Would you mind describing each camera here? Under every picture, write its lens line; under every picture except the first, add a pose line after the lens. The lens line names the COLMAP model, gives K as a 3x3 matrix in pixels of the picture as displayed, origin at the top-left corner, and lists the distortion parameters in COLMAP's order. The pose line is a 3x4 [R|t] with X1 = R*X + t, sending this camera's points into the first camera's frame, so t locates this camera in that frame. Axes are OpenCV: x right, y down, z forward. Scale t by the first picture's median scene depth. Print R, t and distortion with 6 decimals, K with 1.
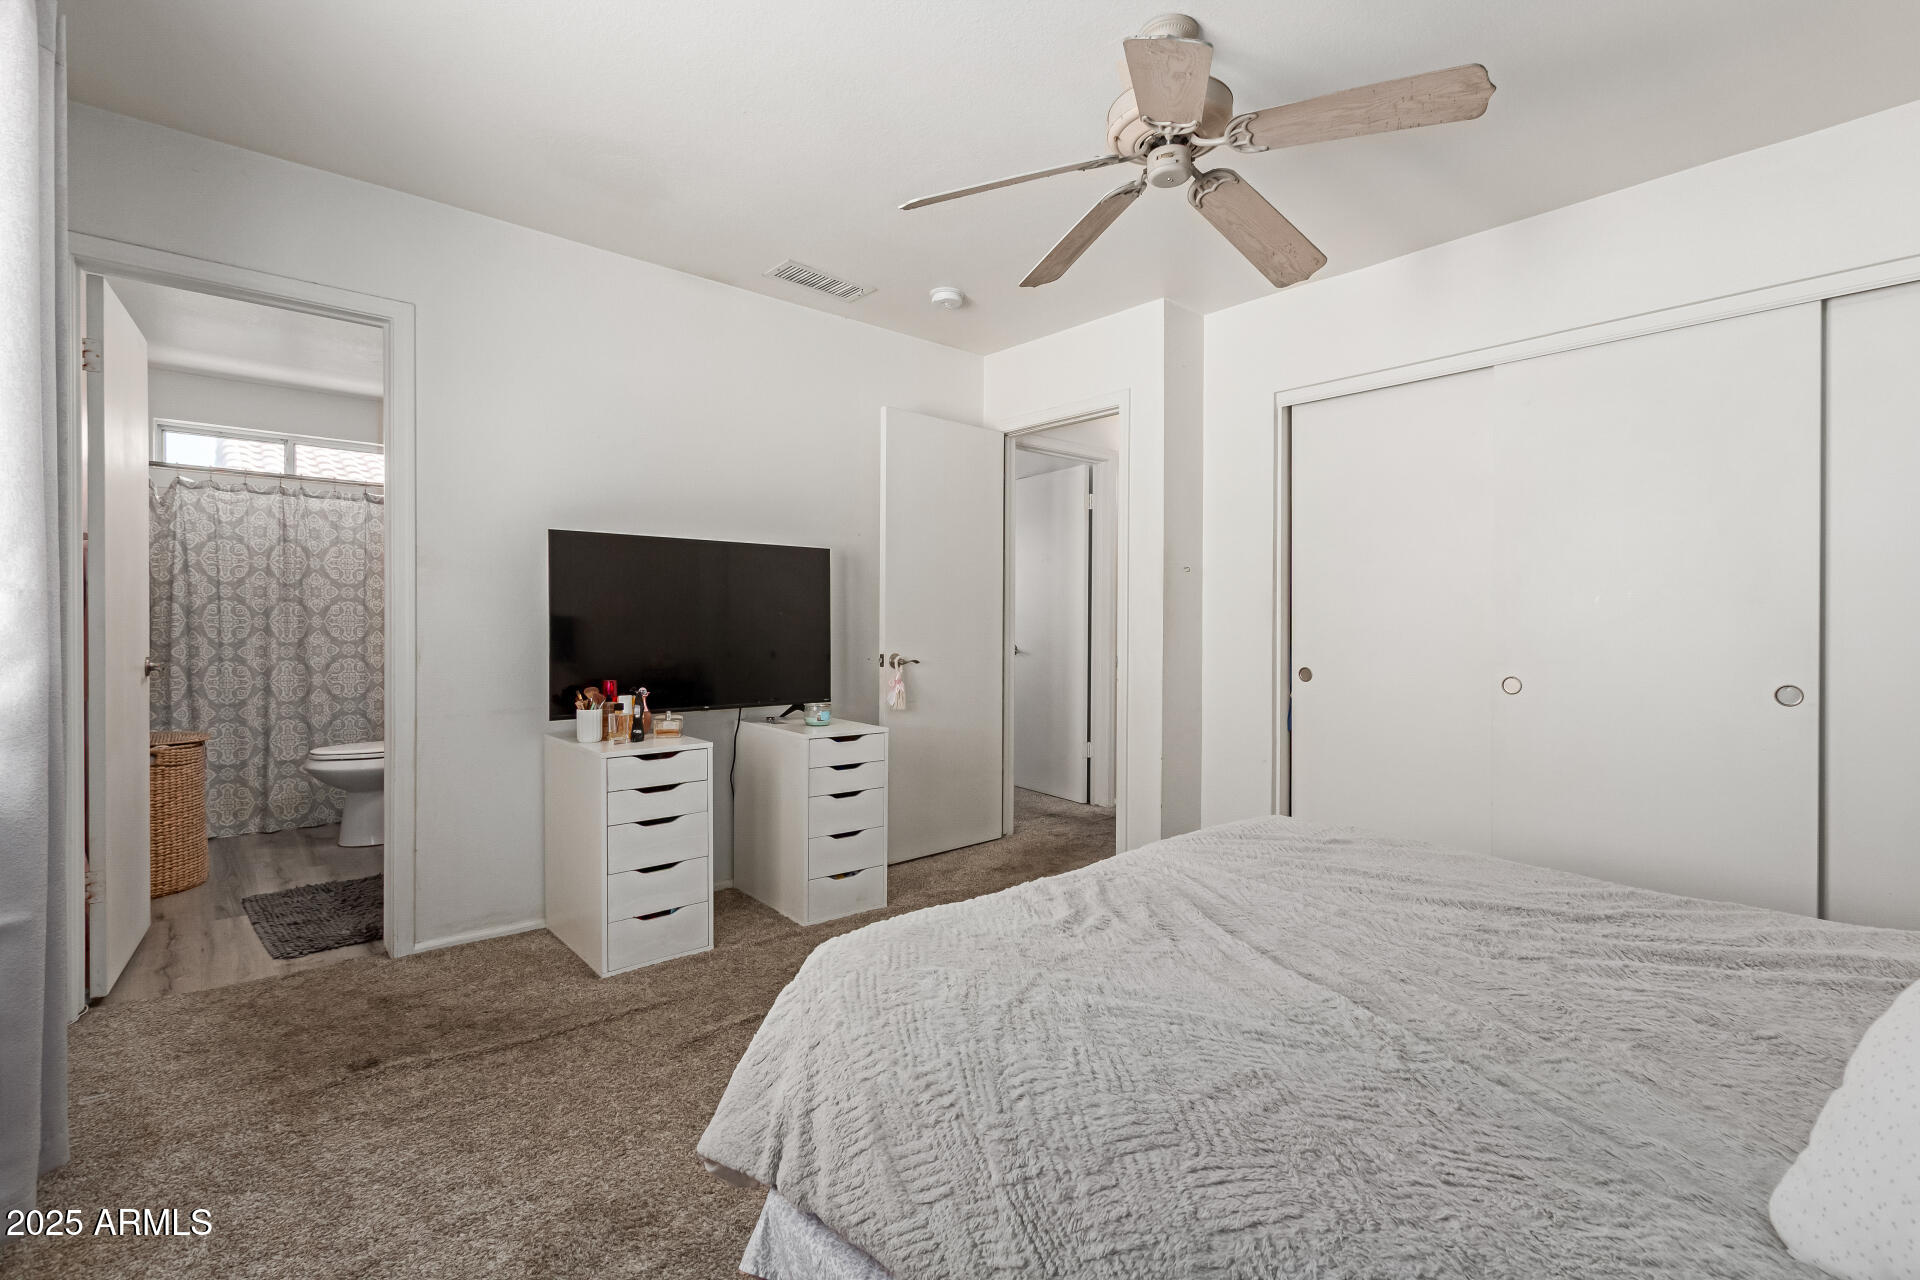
lens RADIAL K [[878.7, 0, 967.6], [0, 878.7, 646.1], [0, 0, 1]] dist [0.009042, -0.004124]
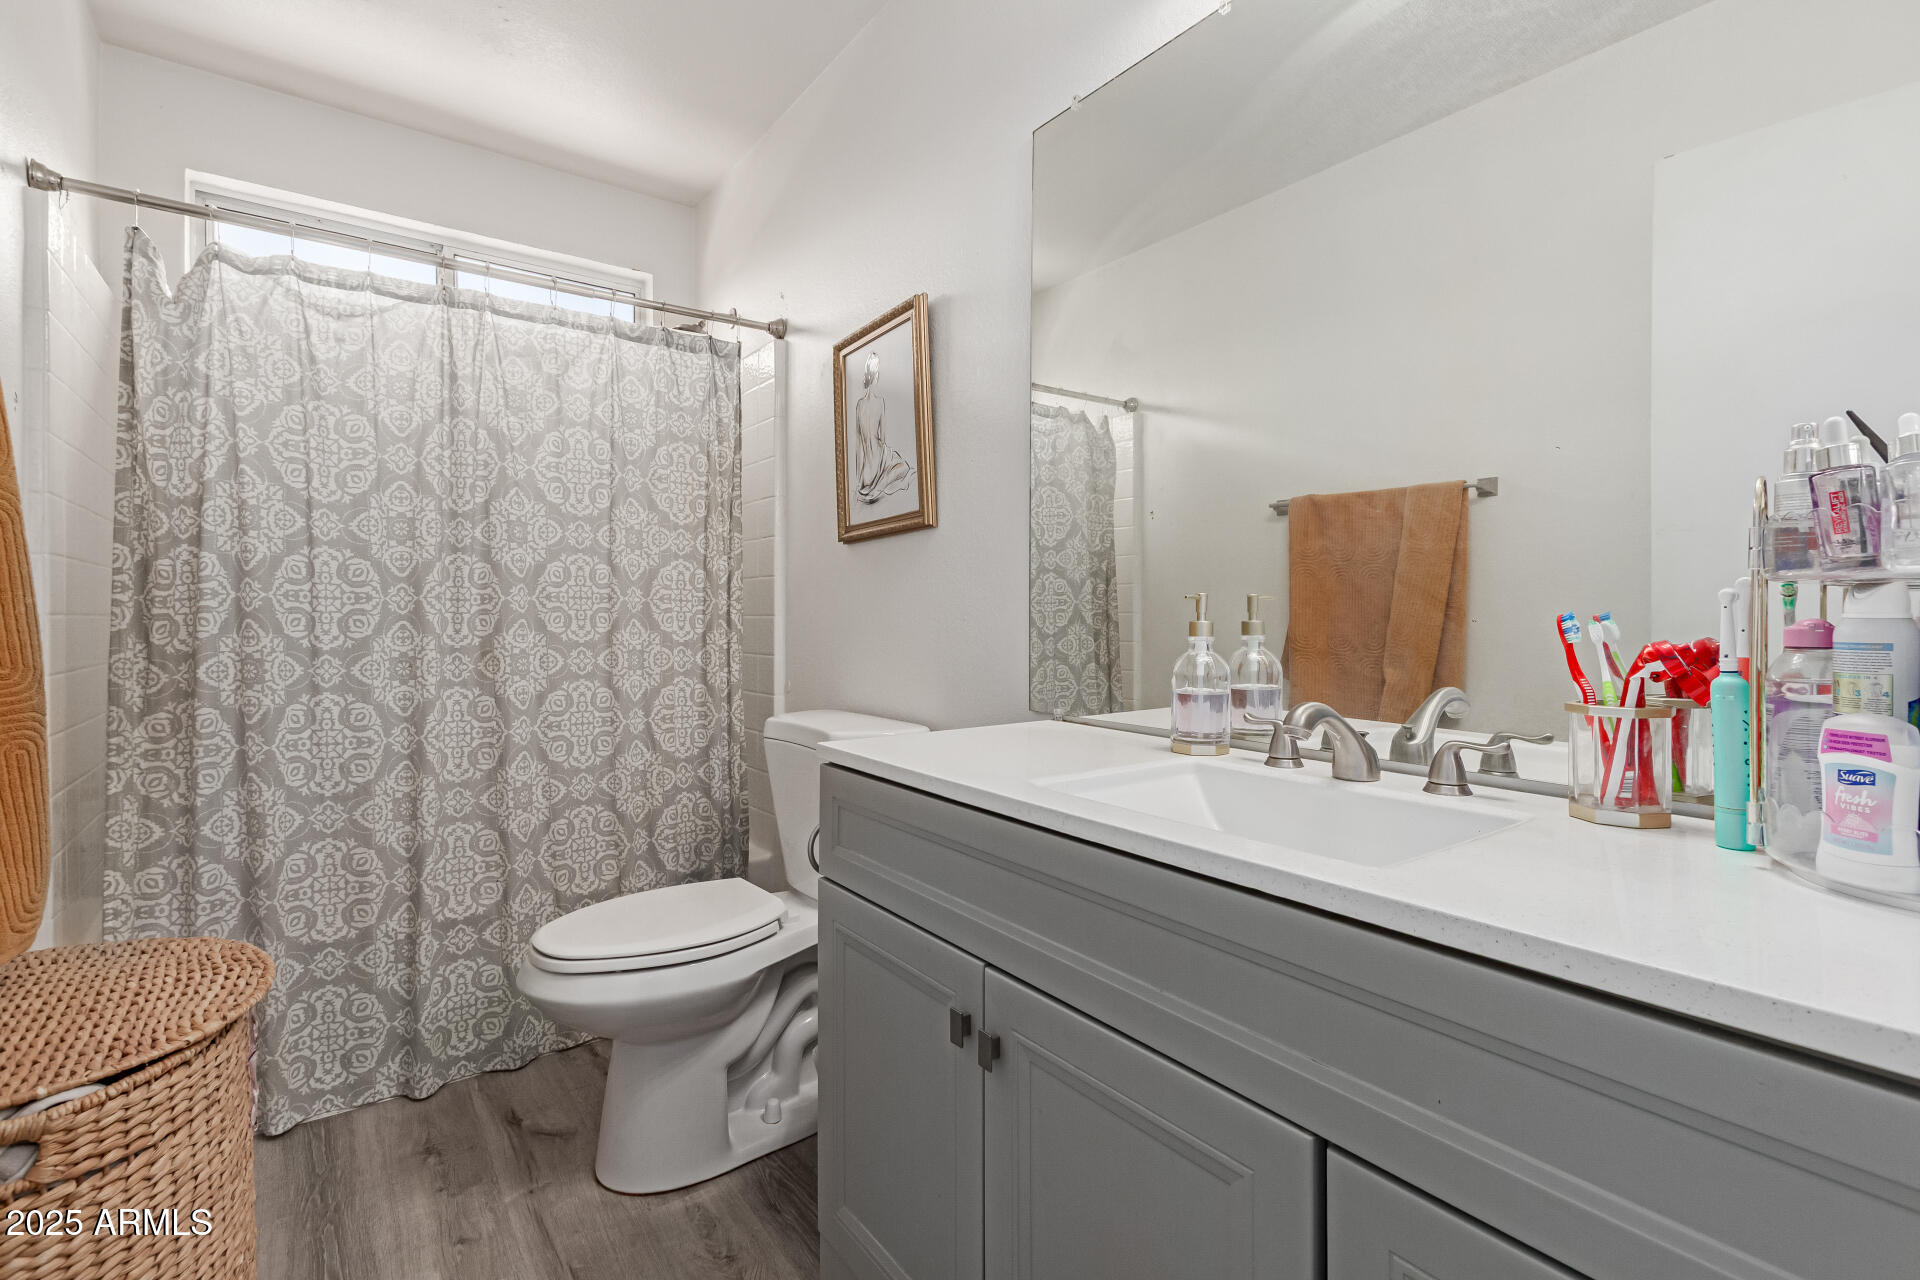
lens RADIAL K [[878.7, 0, 952.5], [0, 878.7, 632.9], [0, 0, 1]] dist [0.009042, -0.004124]
pose [[0.994673, -0.000515, -0.103076, -0.494270], [0.000350, 0.999999, -0.001621, -0.010201], [0.103077, 0.001576, 0.994672, 0.605305]]
